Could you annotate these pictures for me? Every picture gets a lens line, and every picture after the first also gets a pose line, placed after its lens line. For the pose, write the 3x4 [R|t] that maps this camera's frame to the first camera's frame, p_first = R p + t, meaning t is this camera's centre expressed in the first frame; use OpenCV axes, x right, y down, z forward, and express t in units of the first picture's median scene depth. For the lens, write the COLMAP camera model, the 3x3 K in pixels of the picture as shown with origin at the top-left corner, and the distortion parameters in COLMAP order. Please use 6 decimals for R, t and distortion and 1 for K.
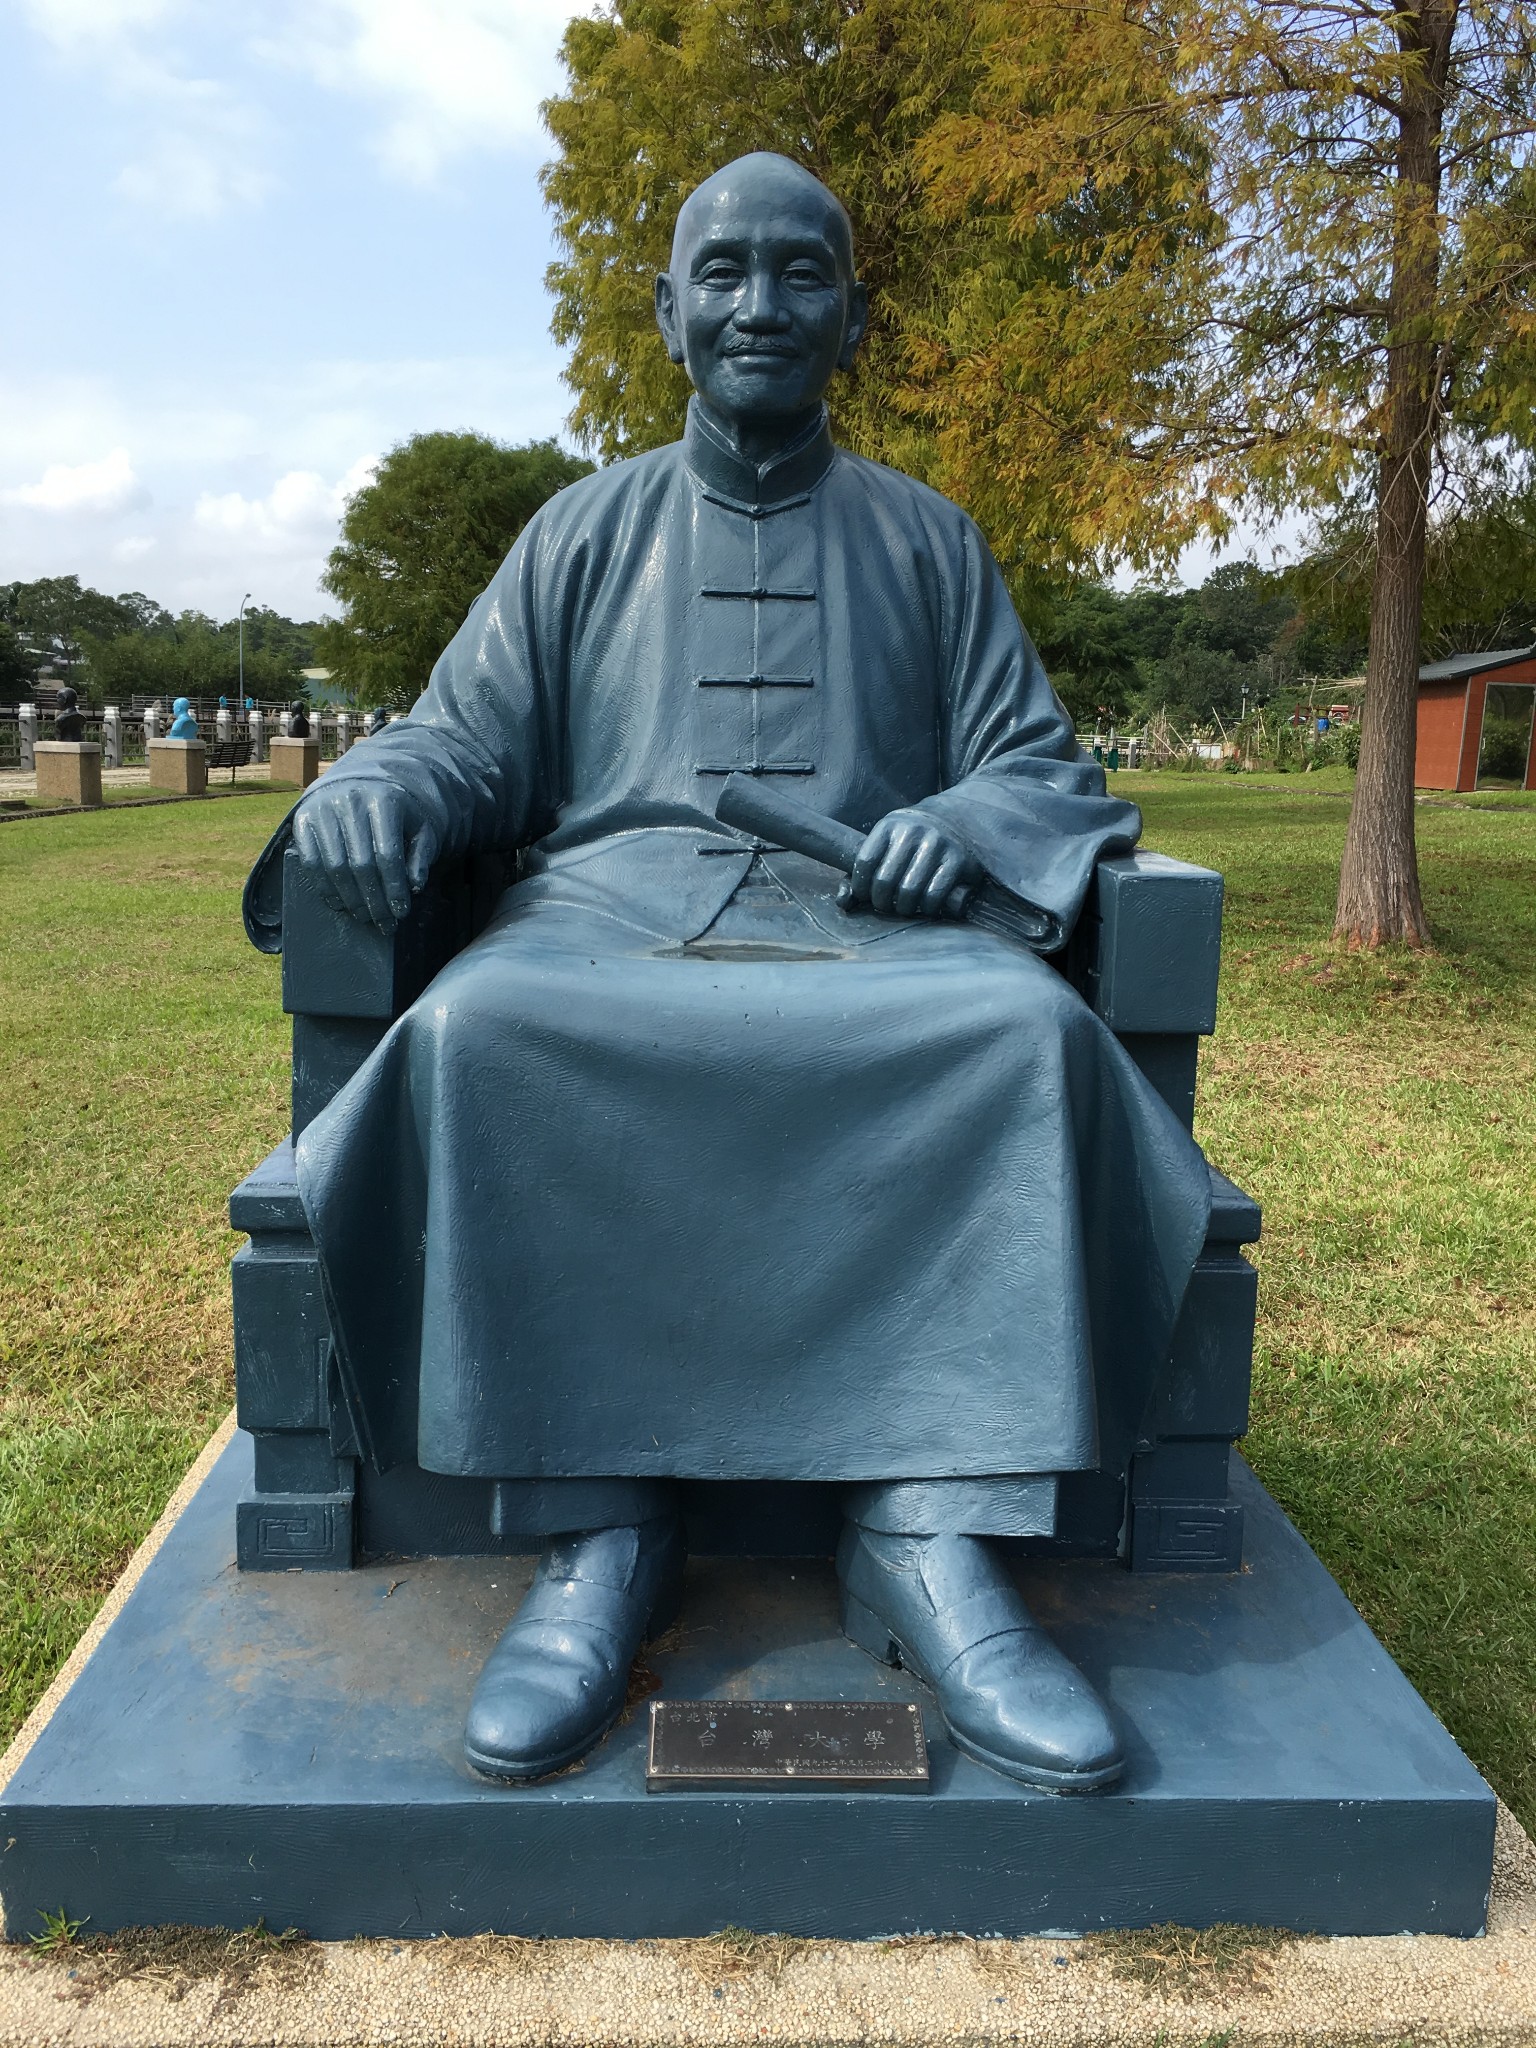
lens RADIAL K [[1725.3, 0, 788.5], [0, 1725.3, 1020.7], [0, 0, 1]] dist [0.060612, -0.143582]
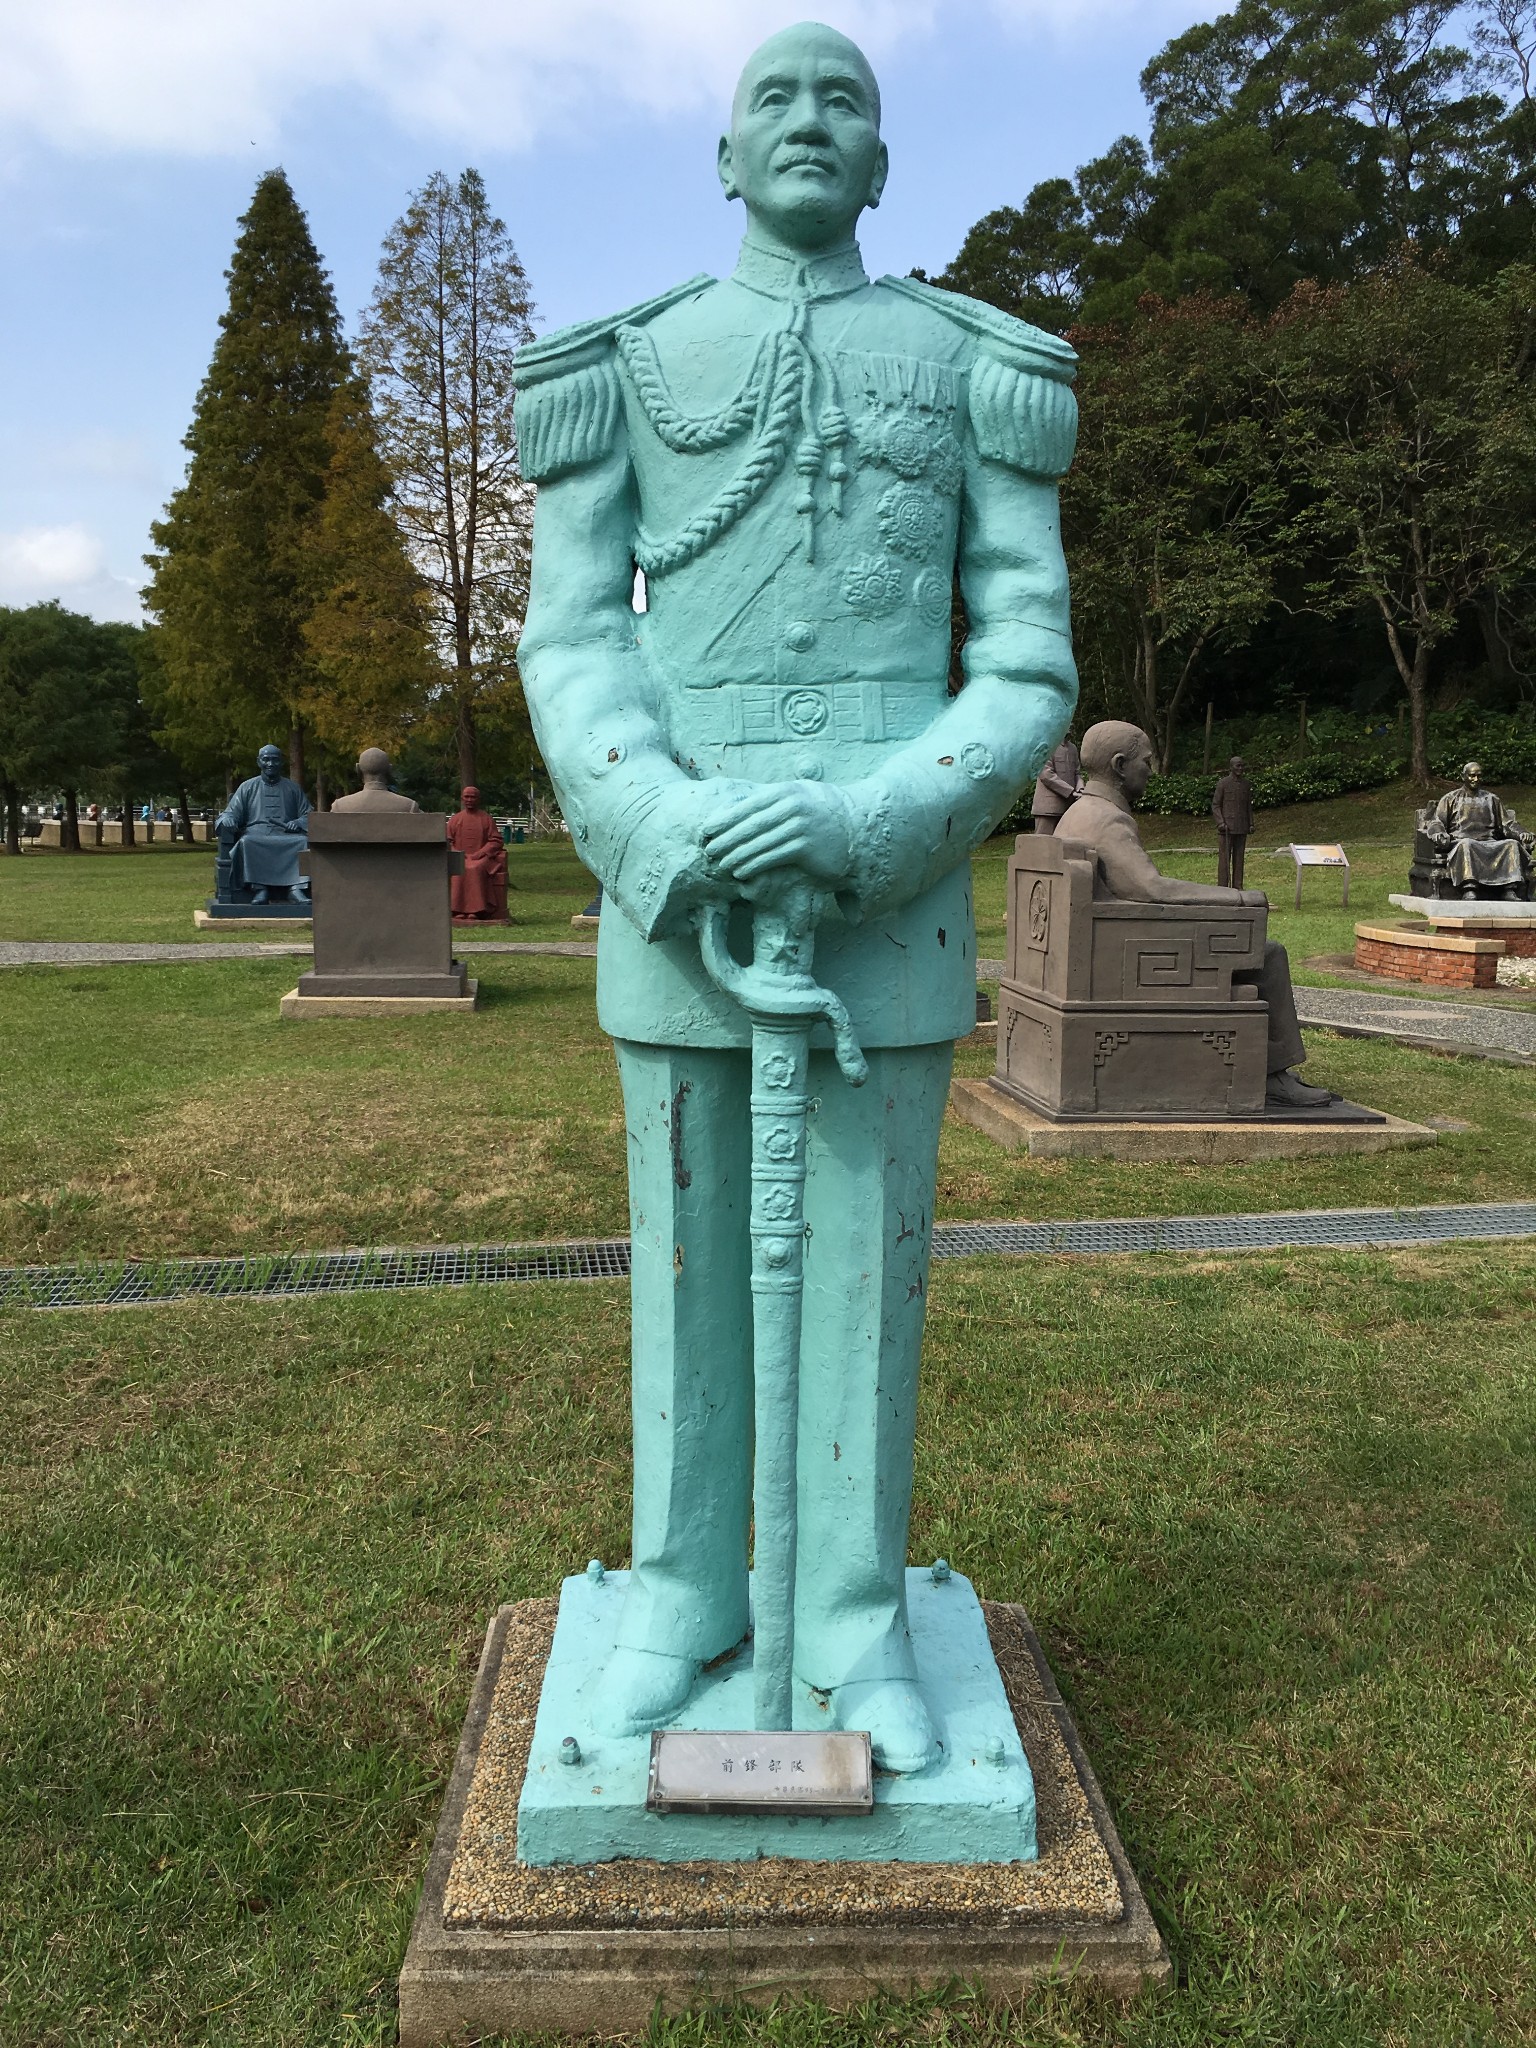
lens RADIAL K [[1725.3, 0, 788.5], [0, 1725.3, 1020.7], [0, 0, 1]] dist [0.060612, -0.143582]
pose [[0.954519, -0.050750, 0.293798, -0.150636], [0.064710, 0.997181, -0.037984, 1.326230], [-0.291042, 0.055268, 0.955112, -7.731986]]
